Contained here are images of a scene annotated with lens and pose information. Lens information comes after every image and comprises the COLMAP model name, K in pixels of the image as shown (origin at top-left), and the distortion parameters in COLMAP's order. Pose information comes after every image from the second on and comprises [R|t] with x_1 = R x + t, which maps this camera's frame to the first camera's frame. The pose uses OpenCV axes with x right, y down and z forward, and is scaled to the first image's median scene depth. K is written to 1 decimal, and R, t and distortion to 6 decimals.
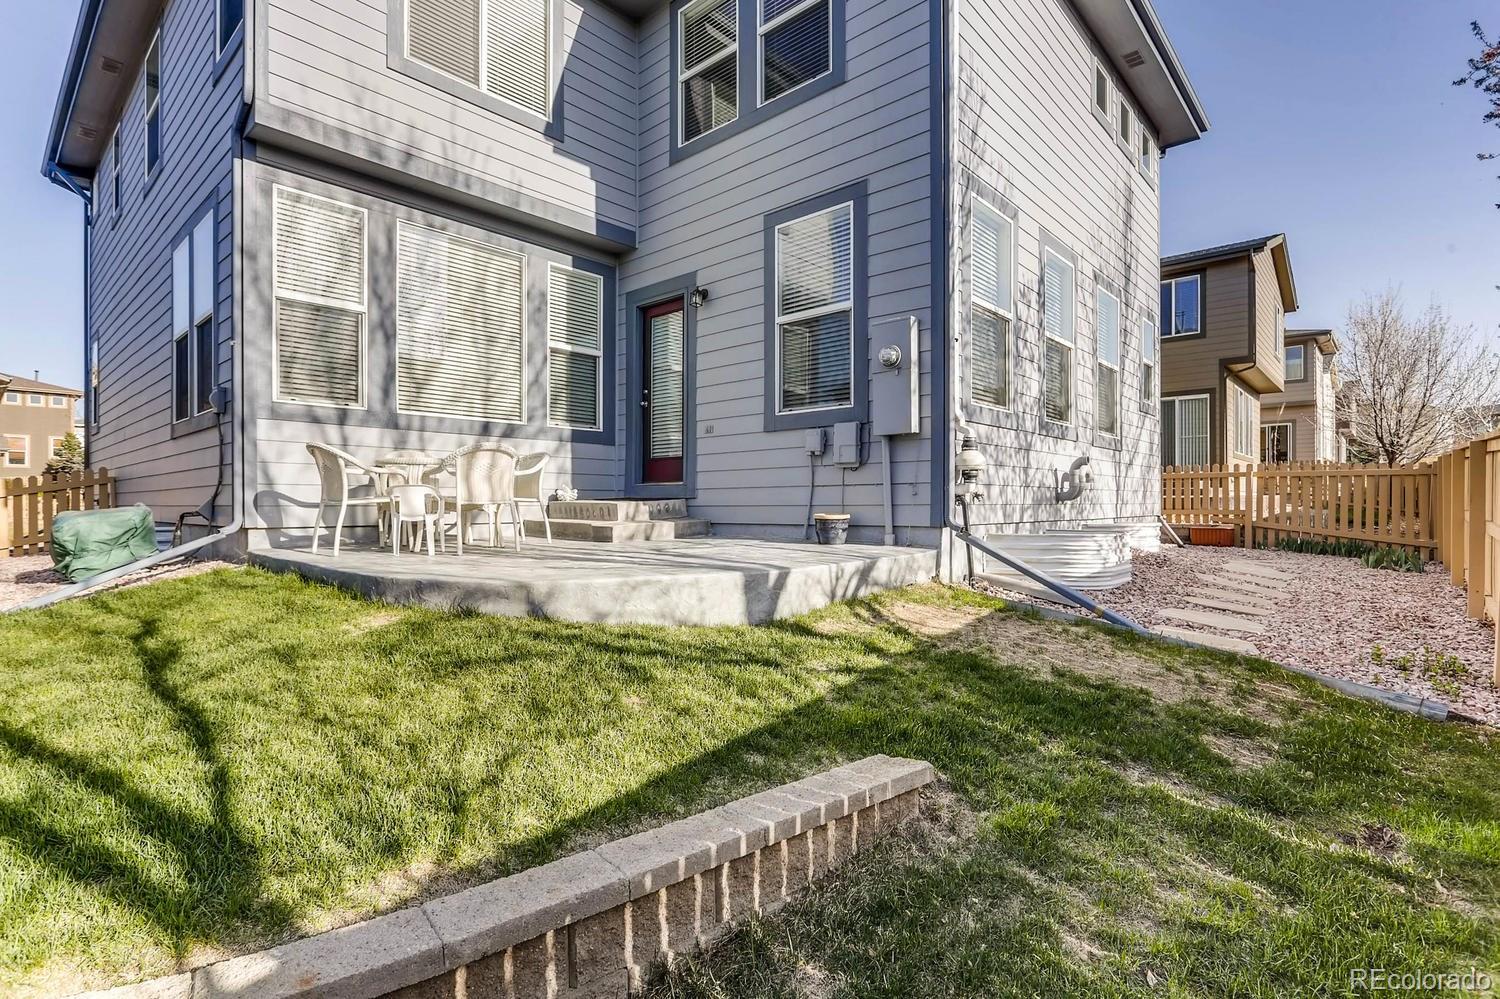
lens RADIAL K [[718.2, 0, 750.0], [0, 718.2, 501.2], [0, 0, 1]] dist [-0.002151, 0.001455]
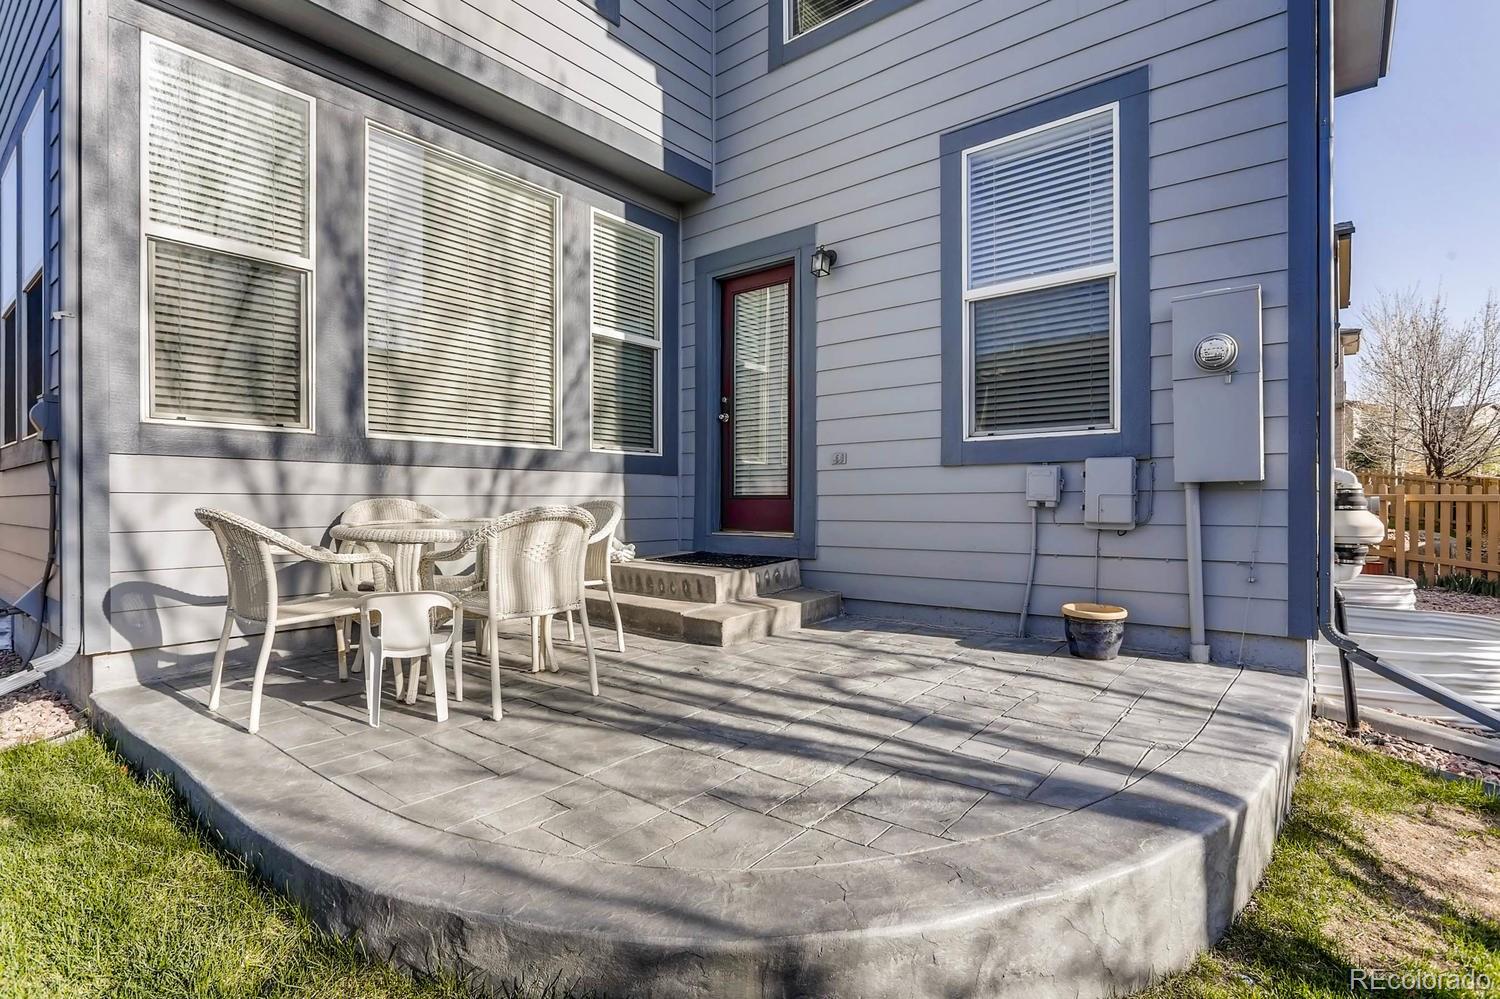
lens RADIAL K [[718.2, 0, 751.1], [0, 718.2, 499.8], [0, 0, 1]] dist [-0.002151, 0.001455]
pose [[0.998452, -0.001936, 0.055582, -0.190293], [0.001779, 0.999994, 0.002863, -0.067856], [-0.055587, -0.002759, 0.998450, 0.356046]]
